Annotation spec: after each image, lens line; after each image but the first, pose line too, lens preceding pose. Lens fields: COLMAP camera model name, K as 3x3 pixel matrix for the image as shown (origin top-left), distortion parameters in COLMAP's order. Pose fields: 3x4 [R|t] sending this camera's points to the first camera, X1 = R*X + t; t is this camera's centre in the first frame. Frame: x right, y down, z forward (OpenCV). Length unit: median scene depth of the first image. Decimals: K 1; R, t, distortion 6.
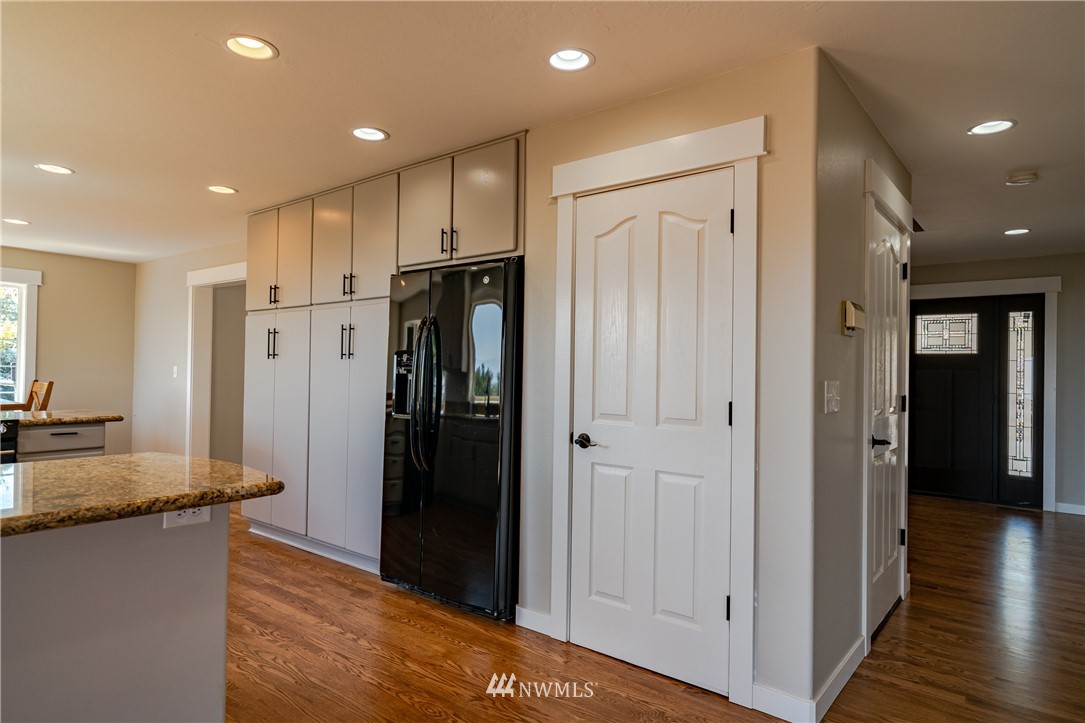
lens RADIAL K [[630.1, 0, 542.5], [0, 630.1, 361.5], [0, 0, 1]] dist [0.001696, 0.000135]
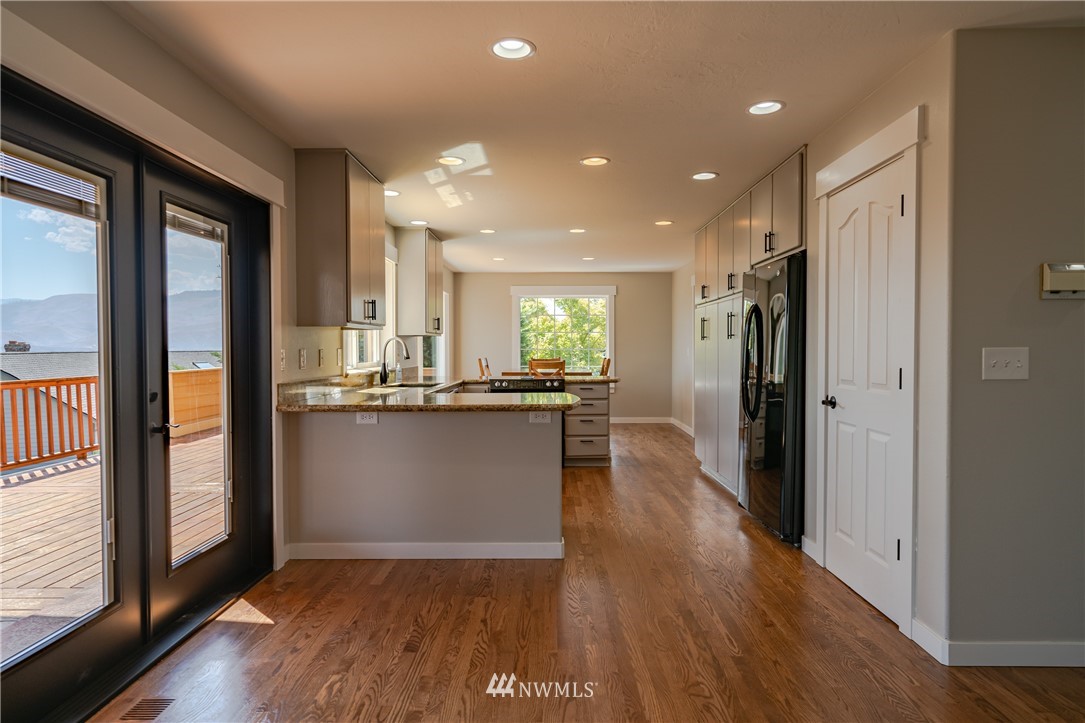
lens RADIAL K [[630.1, 0, 542.5], [0, 630.1, 361.5], [0, 0, 1]] dist [0.001696, 0.000135]
pose [[0.619338, -0.001409, -0.785124, 0.615354], [0.024826, 0.999533, 0.017790, 0.012713], [0.784732, -0.030509, 0.619084, -0.152943]]
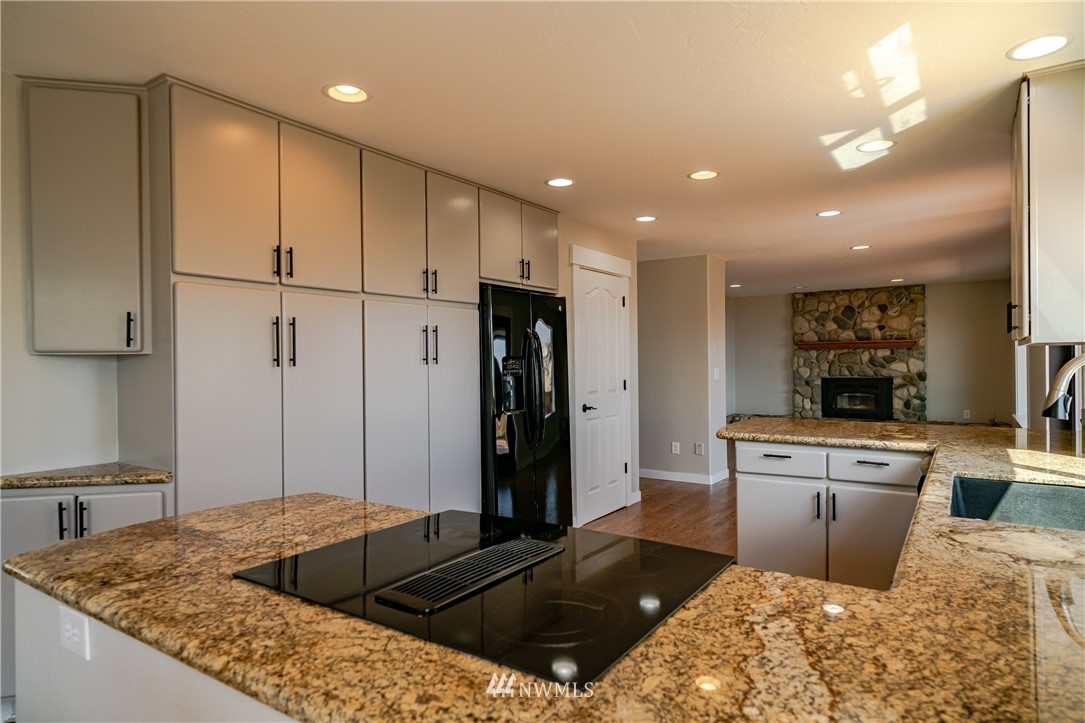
lens RADIAL K [[630.1, 0, 542.5], [0, 630.1, 361.5], [0, 0, 1]] dist [0.001696, 0.000135]
pose [[-0.084324, -0.009980, 0.996388, -1.560351], [-0.001276, 0.999950, 0.009907, -0.022607], [-0.996438, -0.000436, -0.084333, 1.185313]]
